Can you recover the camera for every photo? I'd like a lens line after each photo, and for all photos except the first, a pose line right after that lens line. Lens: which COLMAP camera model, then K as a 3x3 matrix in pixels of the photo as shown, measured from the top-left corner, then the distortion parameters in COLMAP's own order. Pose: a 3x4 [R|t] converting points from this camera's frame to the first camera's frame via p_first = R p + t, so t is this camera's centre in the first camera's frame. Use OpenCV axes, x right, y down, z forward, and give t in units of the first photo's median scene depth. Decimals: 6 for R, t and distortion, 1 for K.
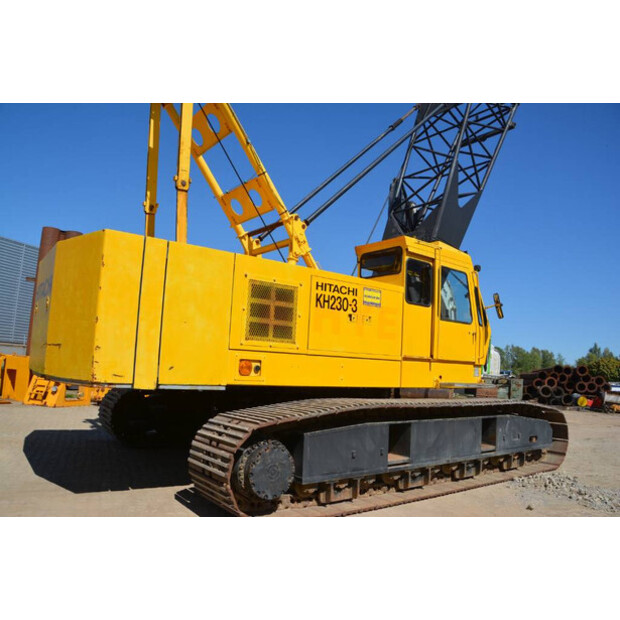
lens RADIAL K [[483.6, 0, 312.0], [0, 483.6, 320.0], [0, 0, 1]] dist [-0.160460, 0.097912]
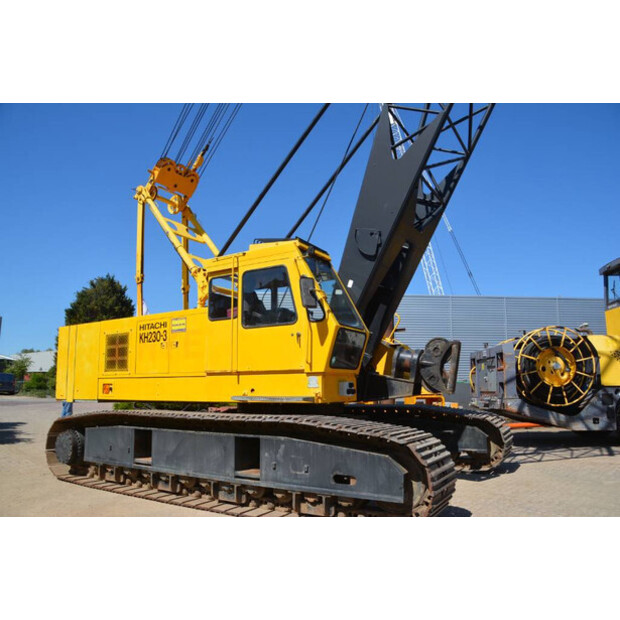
lens RADIAL K [[483.6, 0, 312.0], [0, 483.6, 320.0], [0, 0, 1]] dist [-0.160460, 0.097912]
pose [[0.370855, -0.183496, -0.910382, 1.405238], [0.118492, 0.981623, -0.149586, 0.165928], [0.921101, -0.052398, 0.385782, 0.904678]]
